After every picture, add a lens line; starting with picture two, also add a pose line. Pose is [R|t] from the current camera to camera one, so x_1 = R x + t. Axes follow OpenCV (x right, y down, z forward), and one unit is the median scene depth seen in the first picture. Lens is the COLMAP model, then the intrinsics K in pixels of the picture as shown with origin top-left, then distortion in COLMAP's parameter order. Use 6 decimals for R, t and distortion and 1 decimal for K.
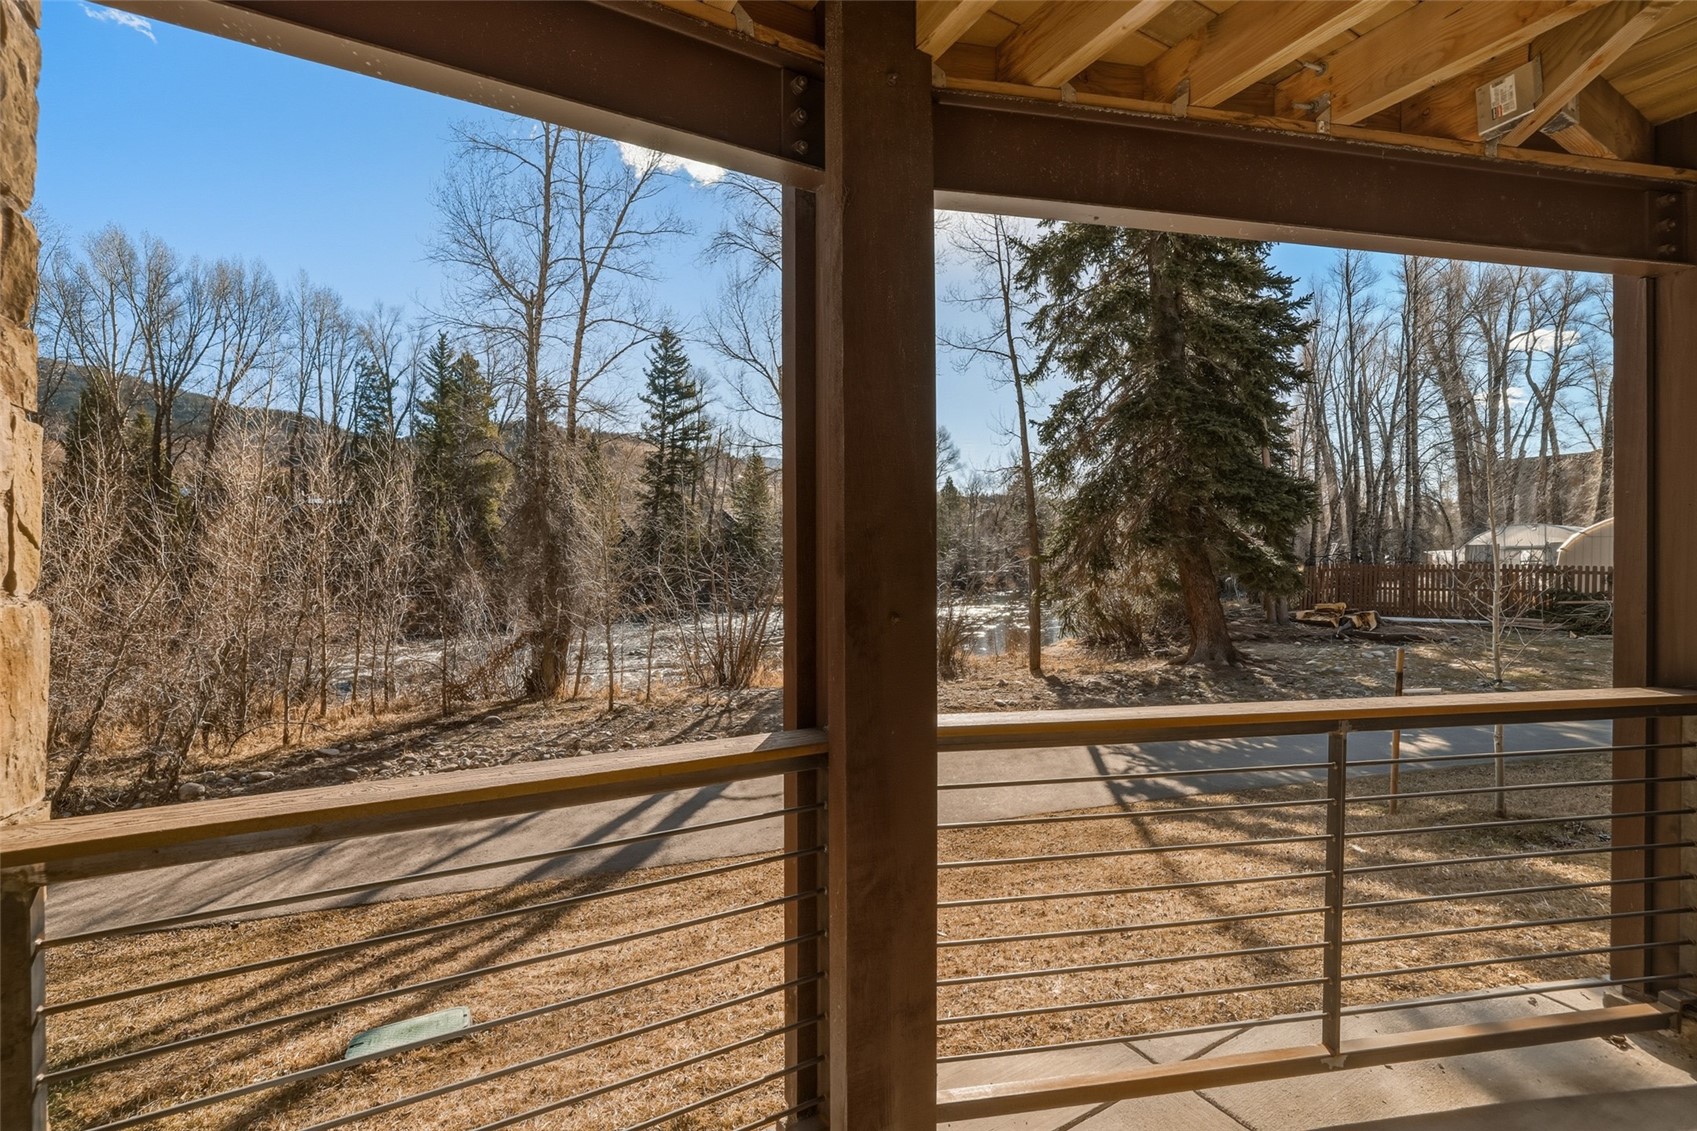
lens RADIAL K [[734.1, 0, 847.6], [0, 734.1, 563.3], [0, 0, 1]] dist [-0.045308, 0.017765]
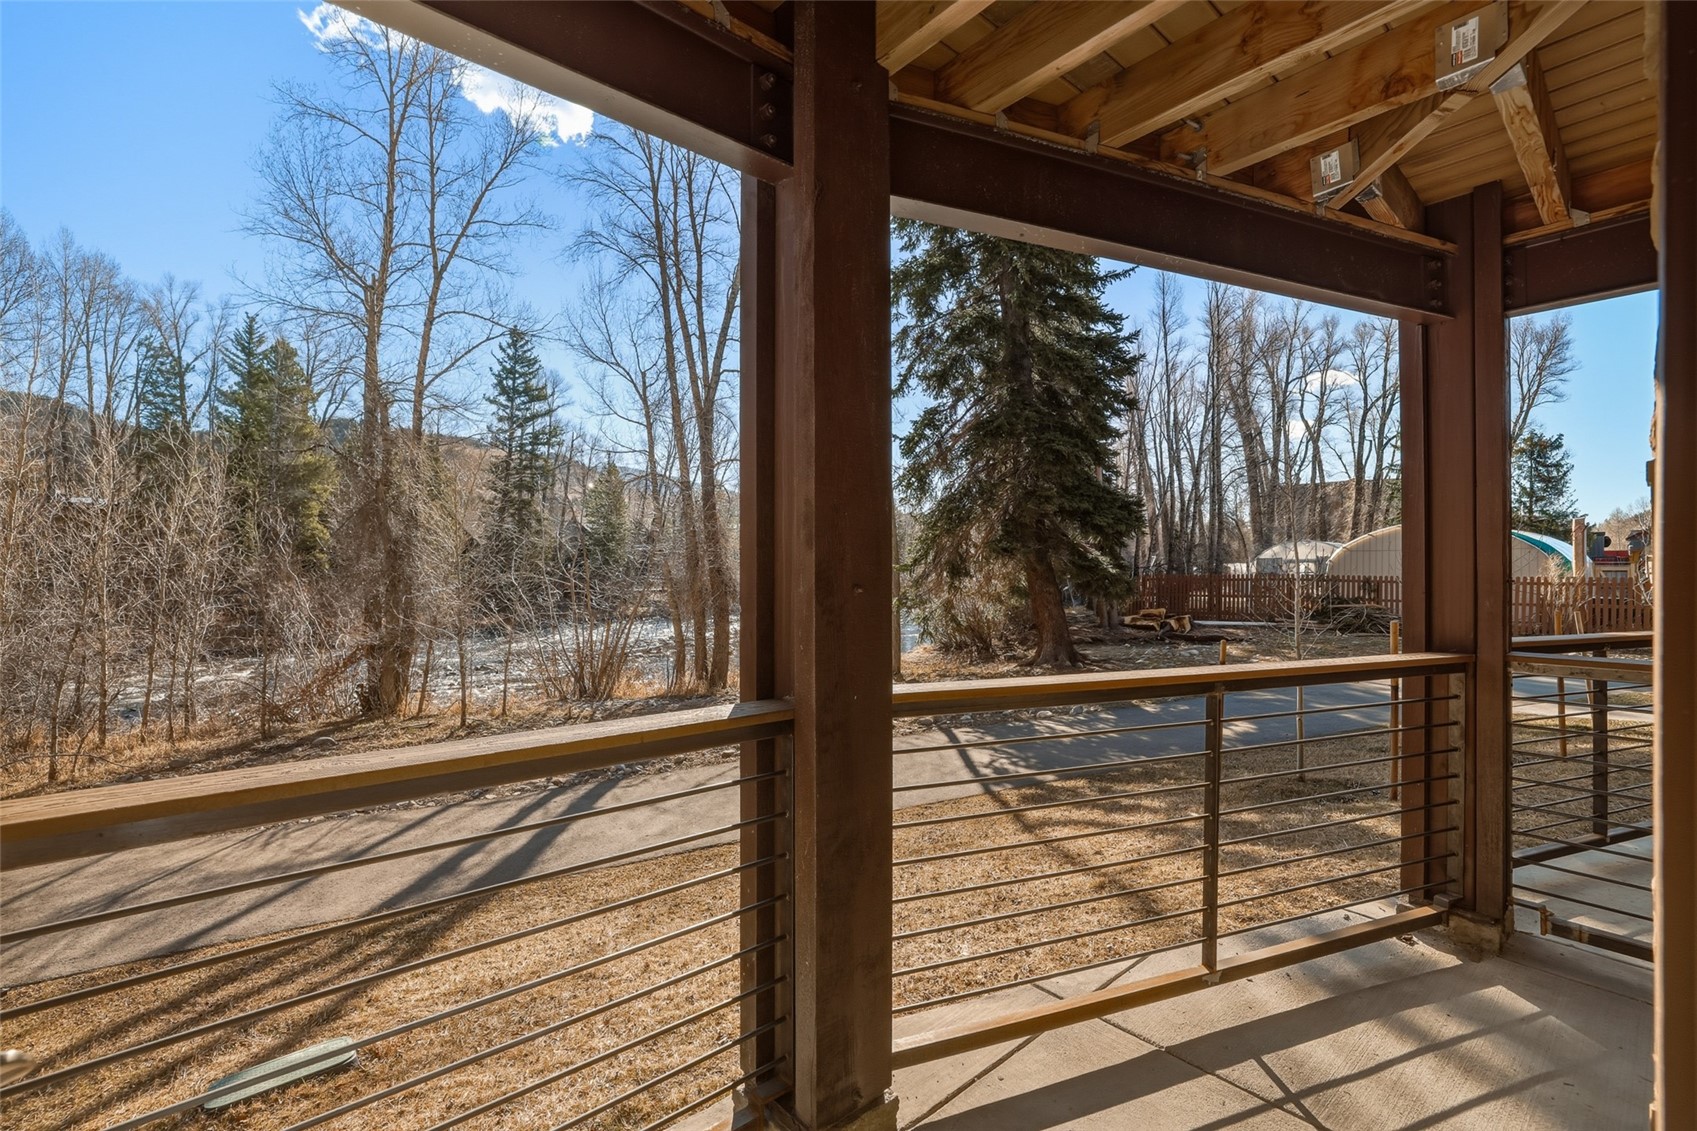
lens RADIAL K [[728.3, 0, 848.5], [0, 728.3, 565.5], [0, 0, 1]] dist [-0.049613, 0.020667]
pose [[0.980870, 0.002654, 0.194644, -0.014394], [-0.000139, 0.999916, -0.012935, 0.005056], [-0.194662, 0.012661, 0.980789, -0.002956]]
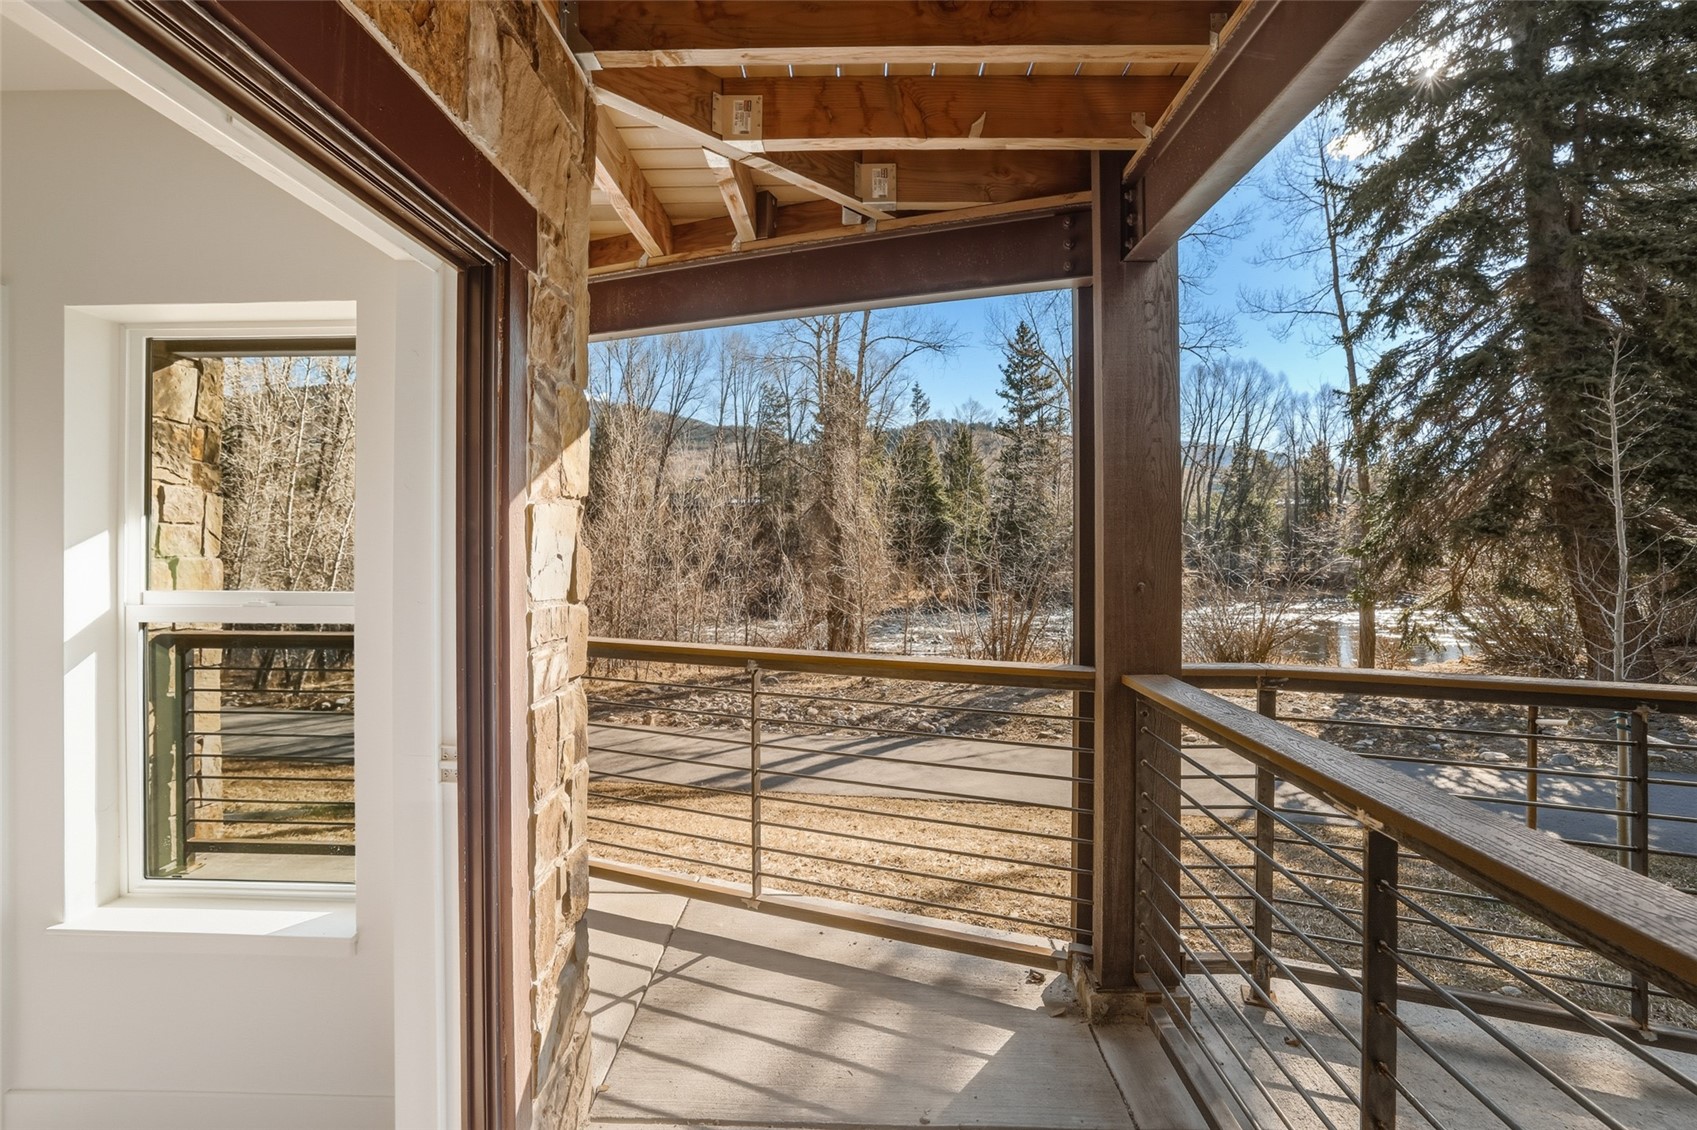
lens RADIAL K [[734.1, 0, 847.6], [0, 734.1, 562.8], [0, 0, 1]] dist [-0.045308, 0.017765]
pose [[0.866194, 0.018173, -0.499376, 0.179473], [-0.012356, 0.999812, 0.014953, -0.000391], [0.499554, -0.006782, 0.866256, -0.017346]]
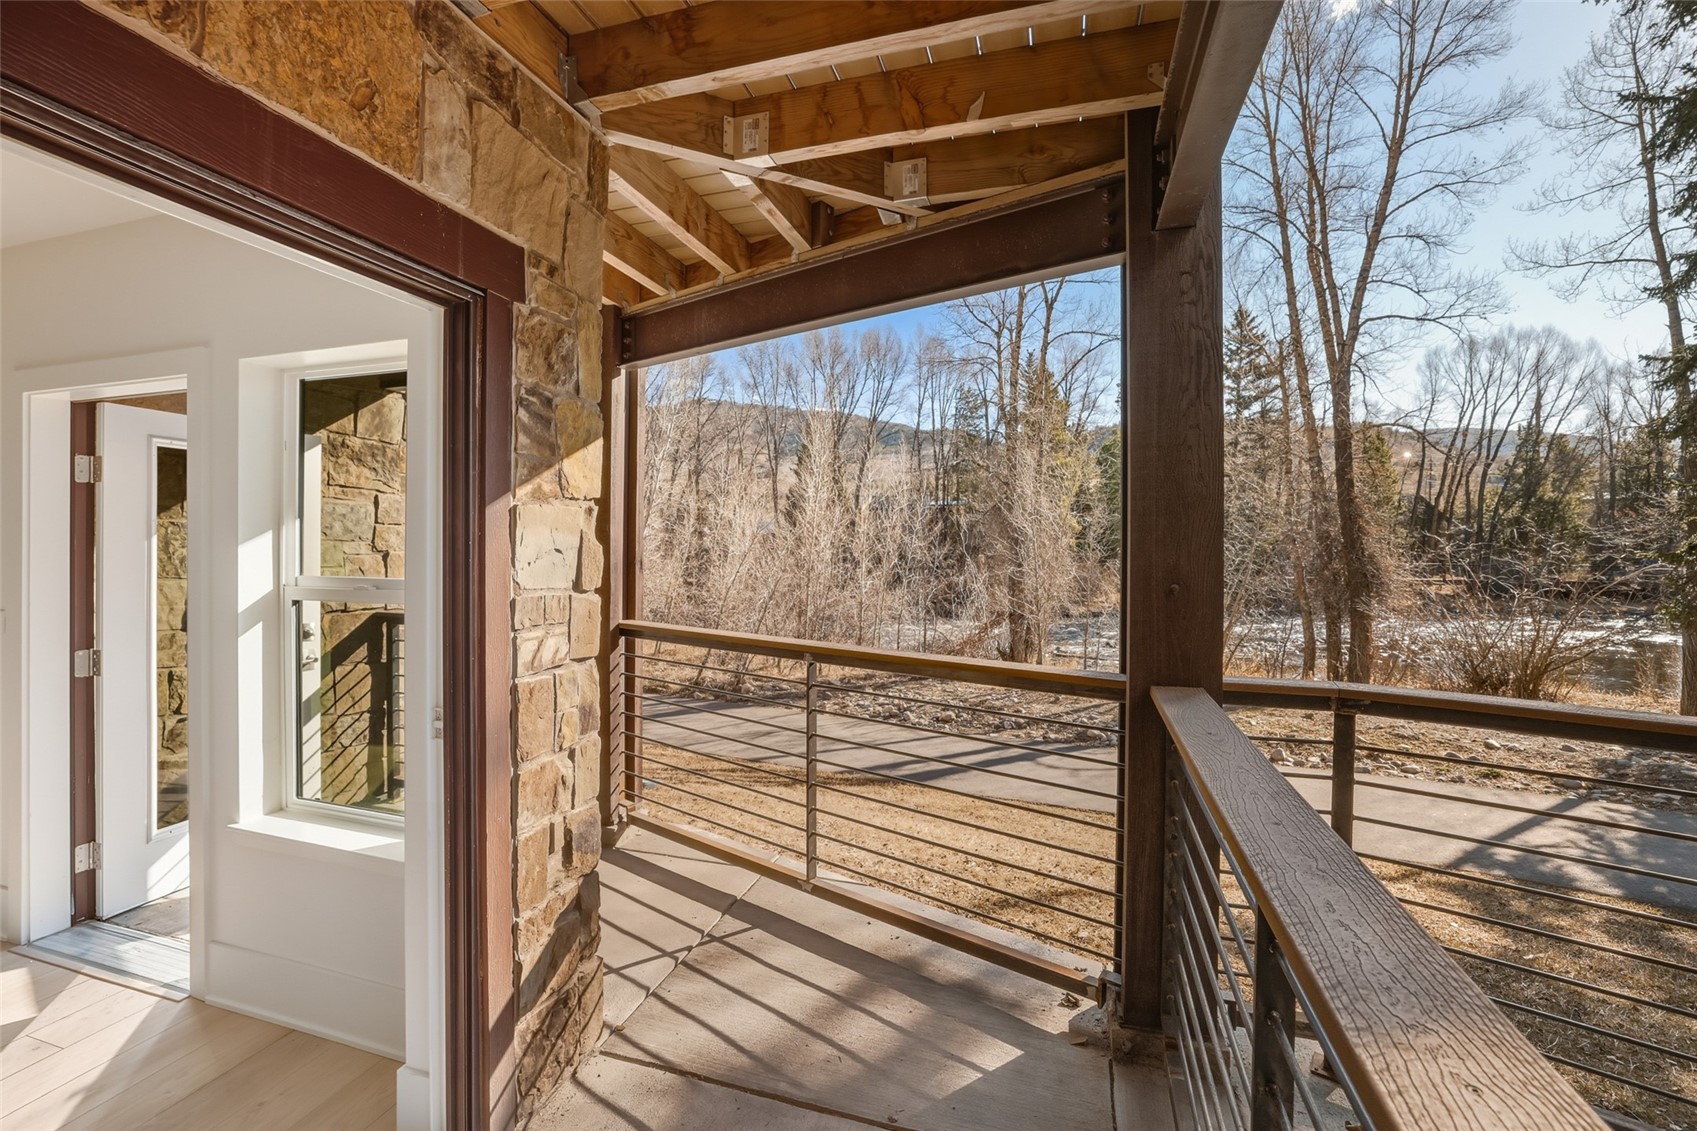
lens RADIAL K [[718.9, 0, 847.5], [0, 718.9, 568.6], [0, 0, 1]] dist [-0.039847, 0.012679]
pose [[0.695447, 0.032027, -0.717863, 0.206242], [-0.018279, 0.999471, 0.026883, -0.000331], [0.718344, -0.005574, 0.695665, 0.003930]]
